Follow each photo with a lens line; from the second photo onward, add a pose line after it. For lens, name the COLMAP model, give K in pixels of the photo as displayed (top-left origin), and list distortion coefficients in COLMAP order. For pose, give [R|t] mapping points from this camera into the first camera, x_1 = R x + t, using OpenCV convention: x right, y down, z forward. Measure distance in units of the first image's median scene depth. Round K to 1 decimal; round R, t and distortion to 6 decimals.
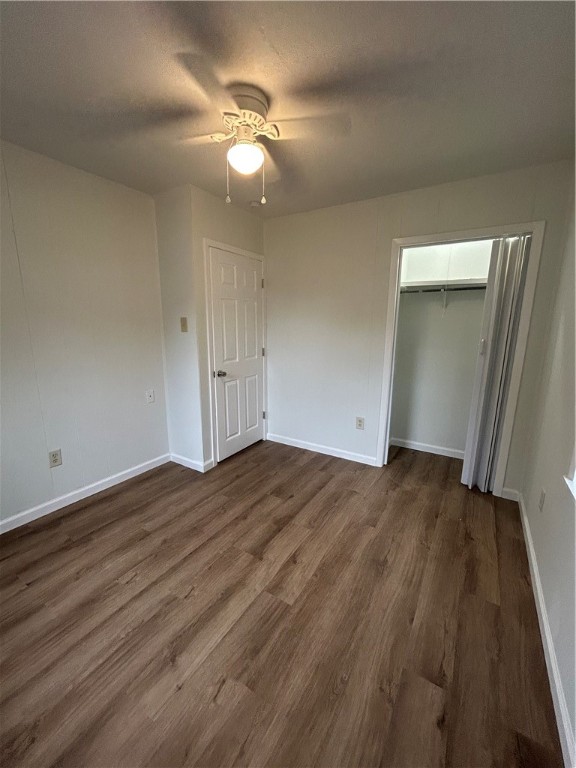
lens RADIAL K [[310.3, 0, 288.0], [0, 310.3, 384.0], [0, 0, 1]] dist [-0.001949, -0.000075]
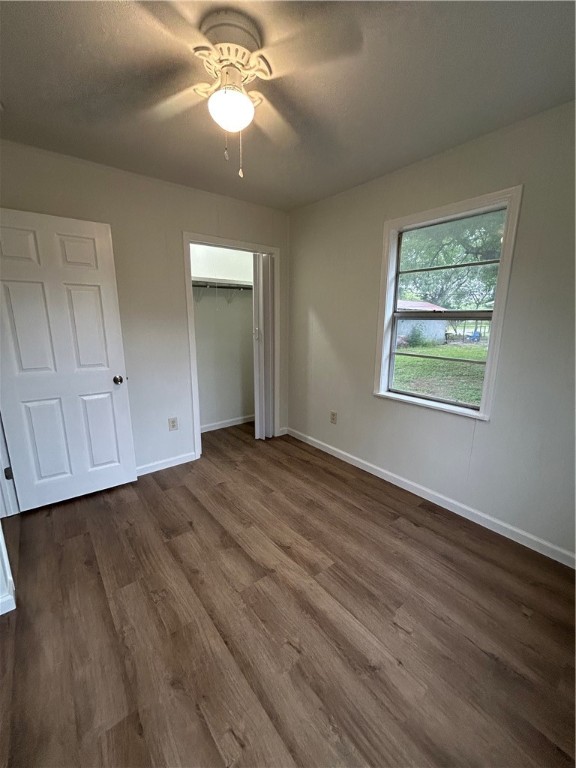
lens RADIAL K [[310.3, 0, 288.0], [0, 310.3, 384.0], [0, 0, 1]] dist [-0.001949, -0.000075]
pose [[0.338192, -0.204402, 0.918611, -0.725068], [0.177498, 0.972462, 0.151038, -0.104466], [-0.924187, 0.111972, 0.365159, 0.492364]]
